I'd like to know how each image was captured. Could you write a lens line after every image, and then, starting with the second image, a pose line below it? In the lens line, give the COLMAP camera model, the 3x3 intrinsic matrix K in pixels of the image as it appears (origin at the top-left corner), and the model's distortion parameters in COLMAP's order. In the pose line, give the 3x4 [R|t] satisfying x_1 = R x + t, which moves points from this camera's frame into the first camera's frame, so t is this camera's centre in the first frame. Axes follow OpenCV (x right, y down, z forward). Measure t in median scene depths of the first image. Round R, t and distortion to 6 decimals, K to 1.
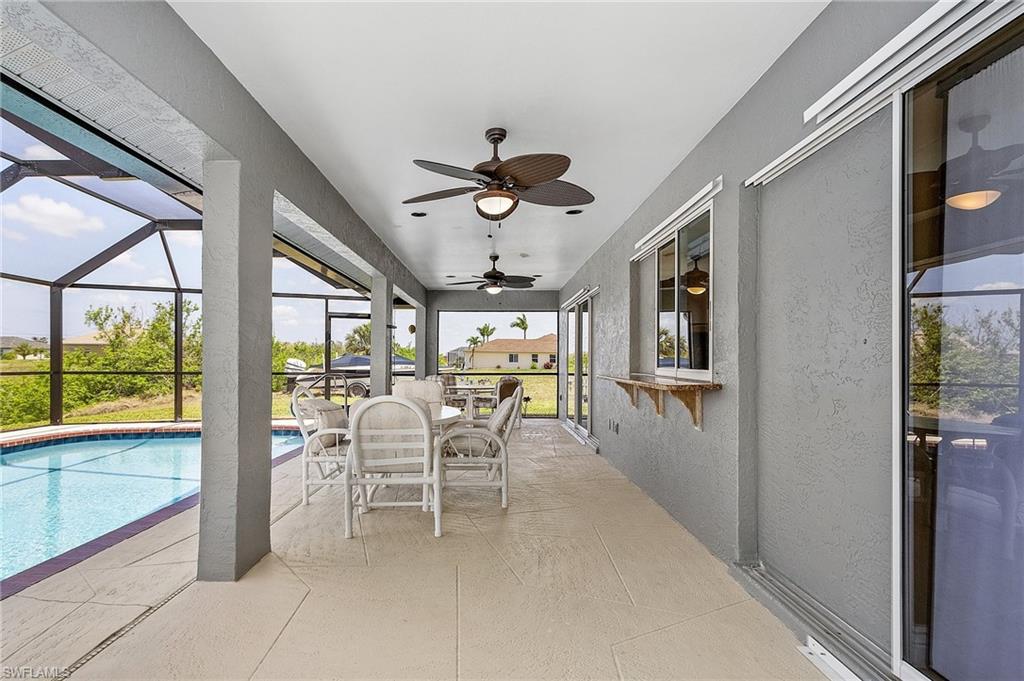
lens RADIAL K [[491.3, 0, 490.2], [0, 491.3, 359.3], [0, 0, 1]] dist [0.004844, -0.001760]
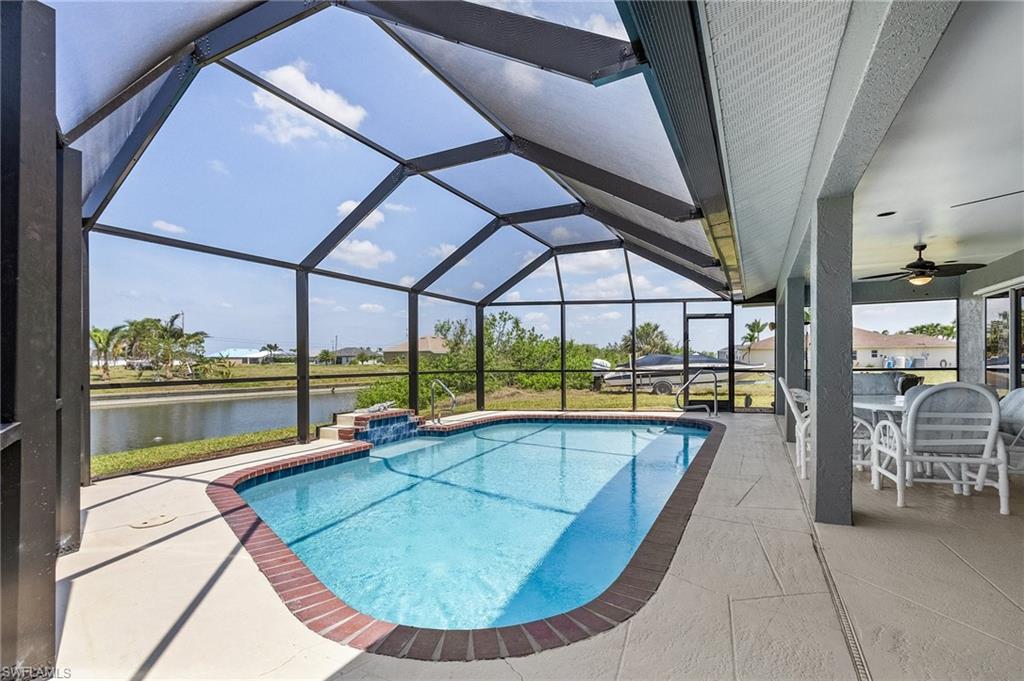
lens RADIAL K [[491.3, 0, 516.1], [0, 491.3, 363.5], [0, 0, 1]] dist [0.004844, -0.001760]
pose [[0.911675, -0.013645, -0.410686, -0.231101], [0.016169, 0.999866, 0.002672, 0.004438], [0.410594, -0.009076, 0.911773, -0.150751]]
